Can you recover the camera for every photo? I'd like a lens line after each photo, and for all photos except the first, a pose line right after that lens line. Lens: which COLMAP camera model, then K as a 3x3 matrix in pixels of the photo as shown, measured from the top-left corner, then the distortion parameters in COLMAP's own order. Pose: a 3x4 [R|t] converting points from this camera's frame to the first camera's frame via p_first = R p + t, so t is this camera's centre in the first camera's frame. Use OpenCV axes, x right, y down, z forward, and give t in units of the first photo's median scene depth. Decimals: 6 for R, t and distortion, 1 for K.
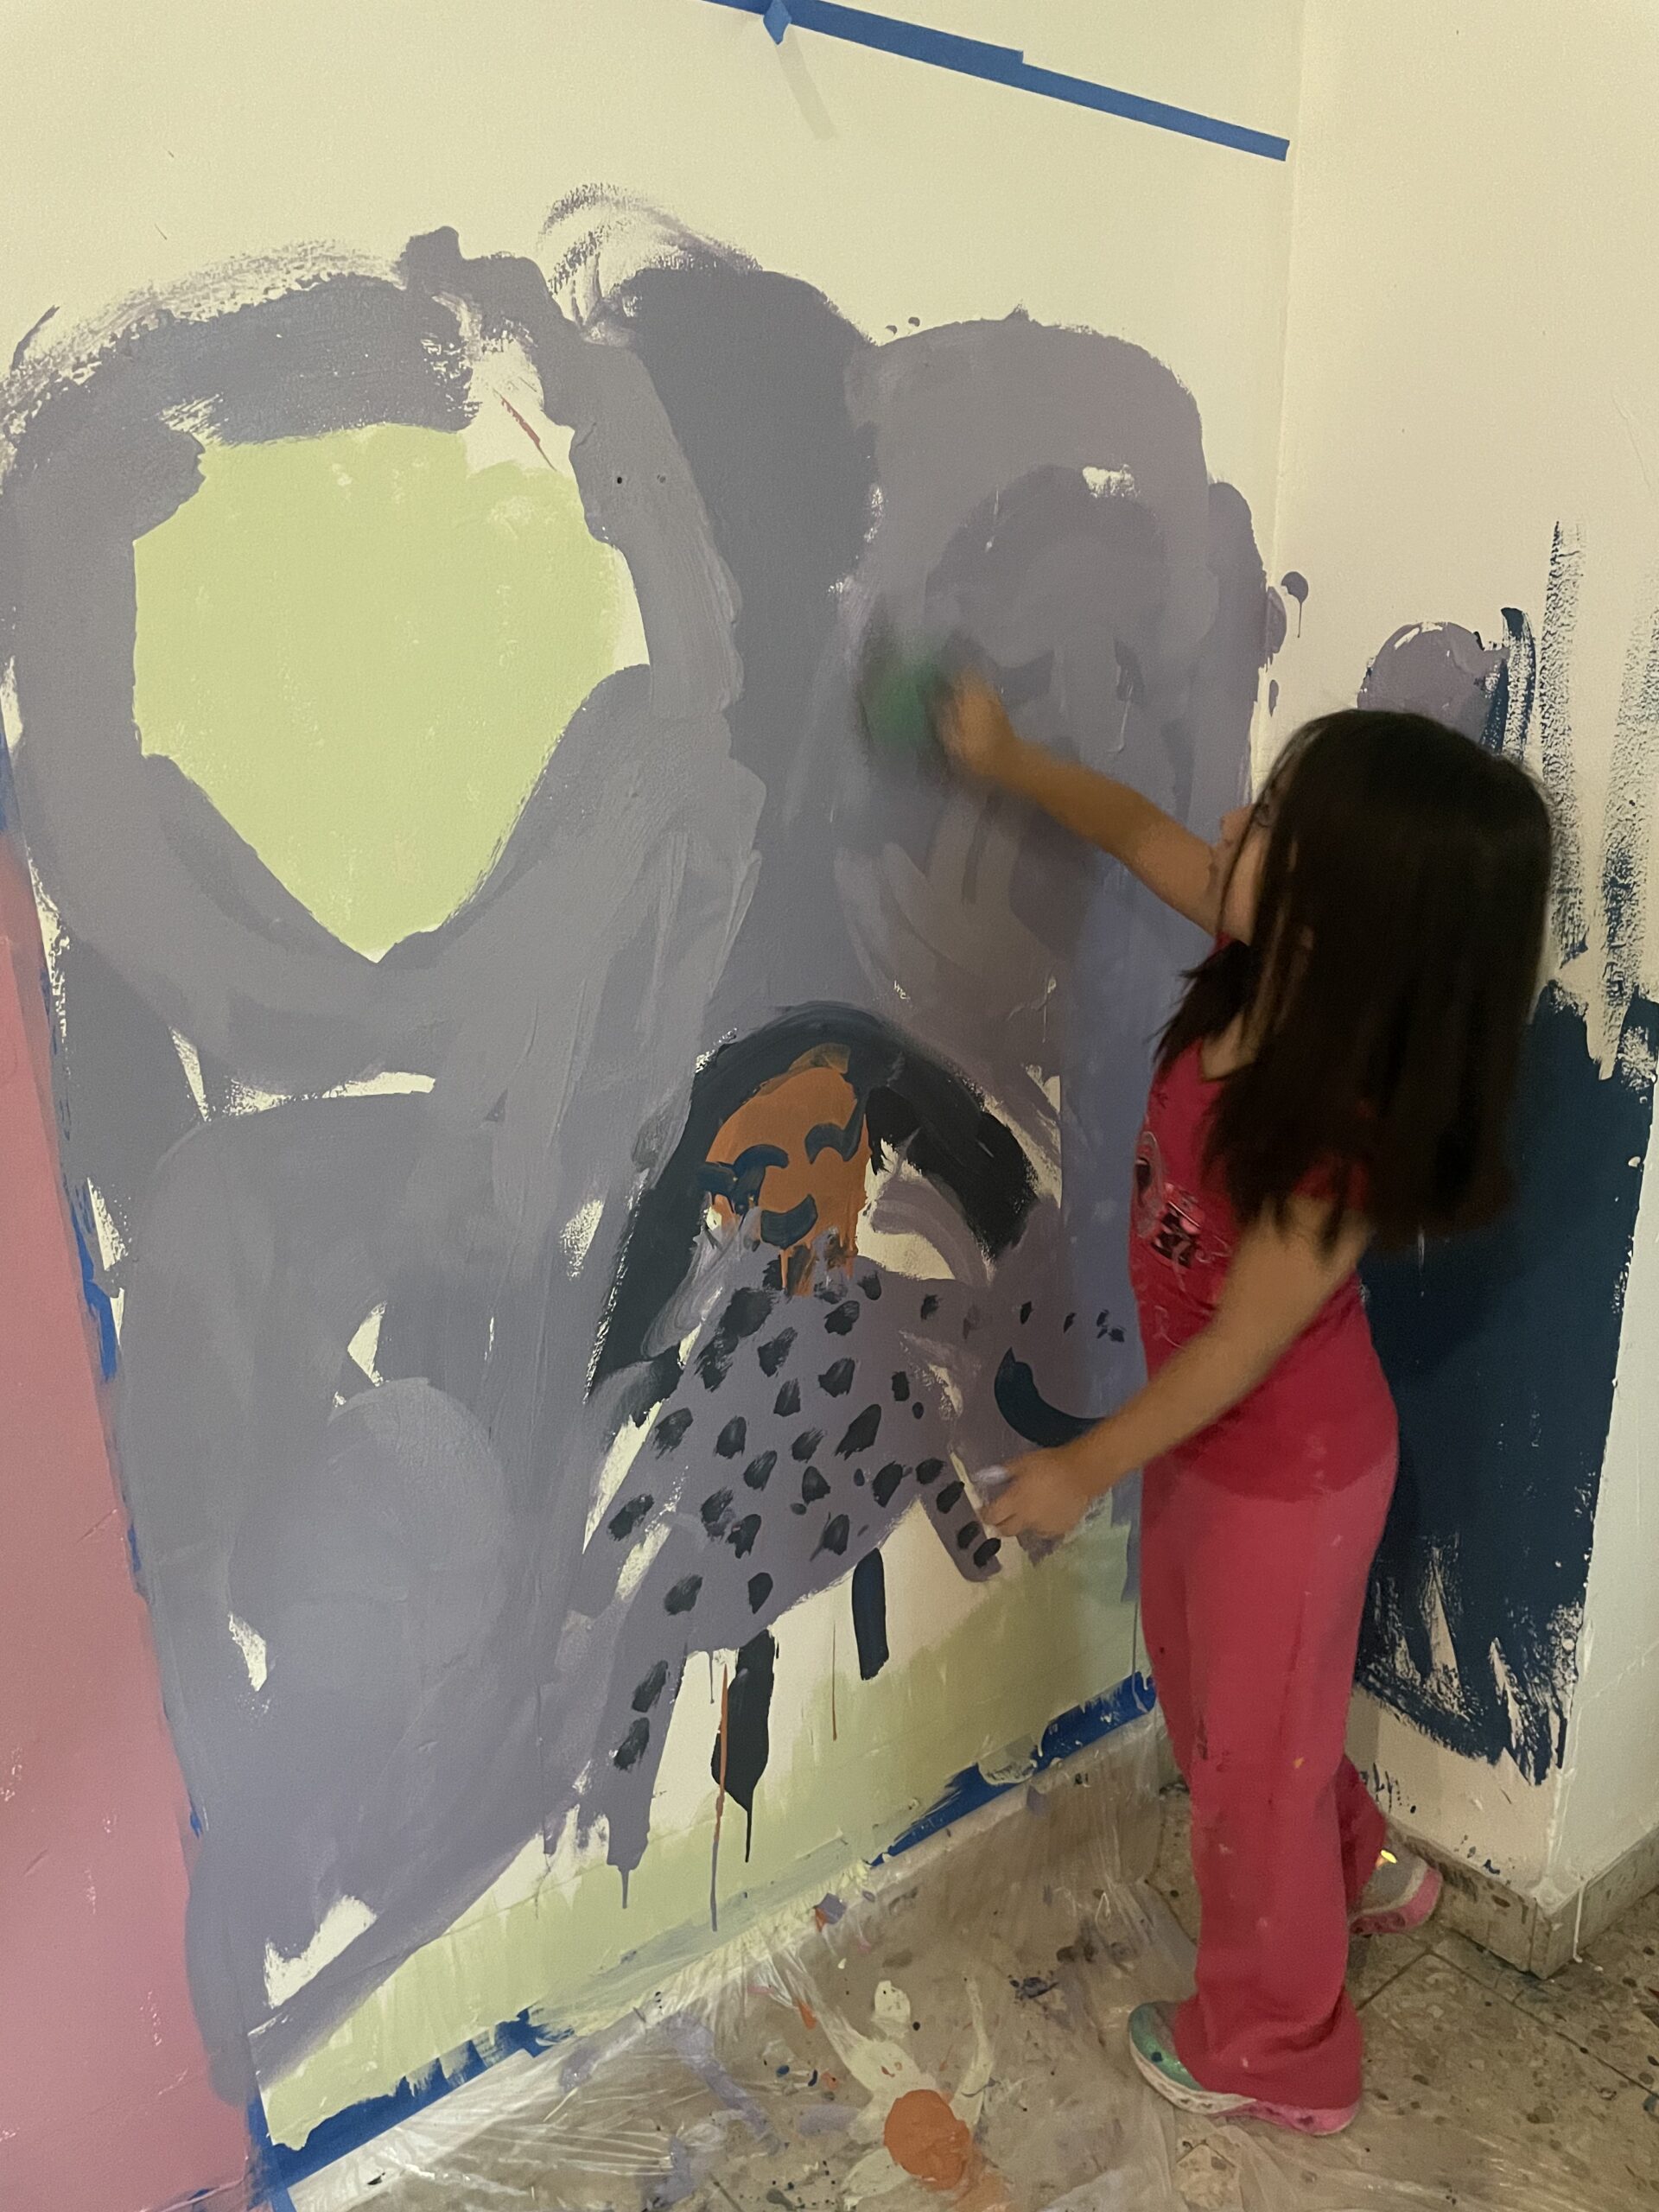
lens RADIAL K [[1662.8, 0, 825.9], [0, 1662.8, 1098.8], [0, 0, 1]] dist [0.090963, -0.113039]
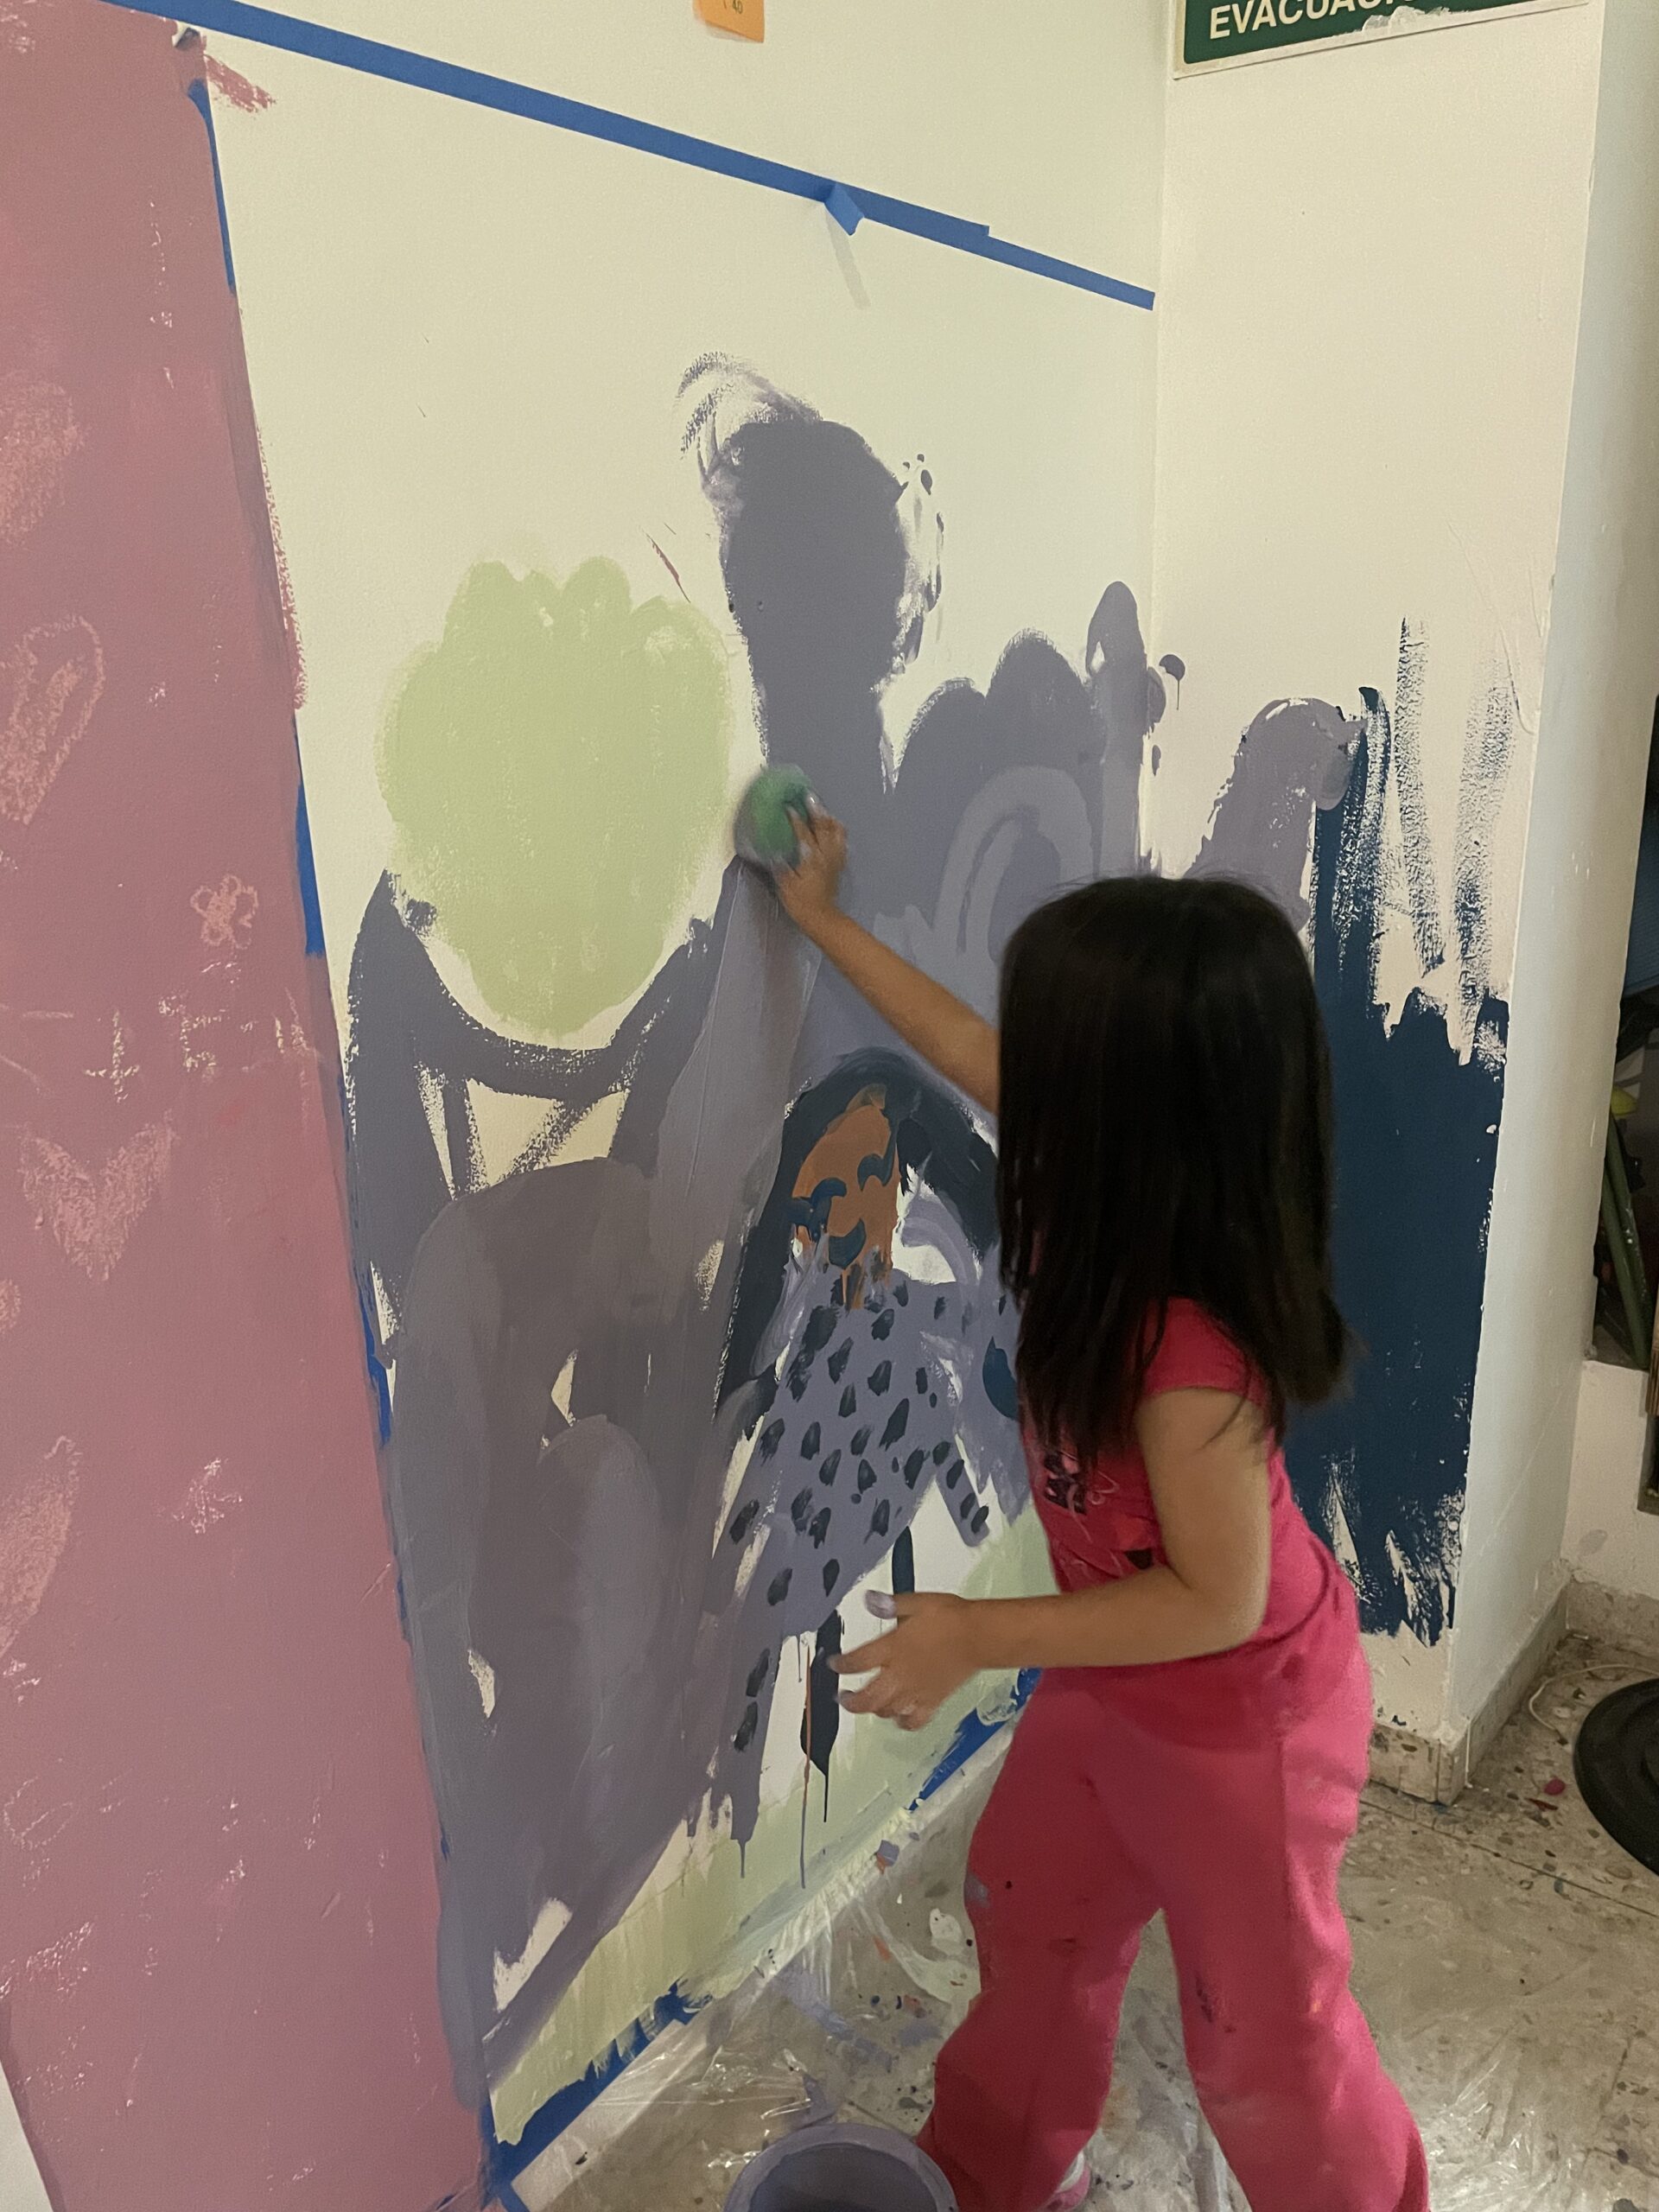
lens RADIAL K [[1662.8, 0, 829.9], [0, 1662.8, 1114.1], [0, 0, 1]] dist [0.090963, -0.113039]
pose [[0.968947, -0.081113, 0.233584, -0.285964], [0.081423, 0.996645, 0.008331, -0.024055], [-0.233476, 0.010946, 0.972301, -0.094215]]
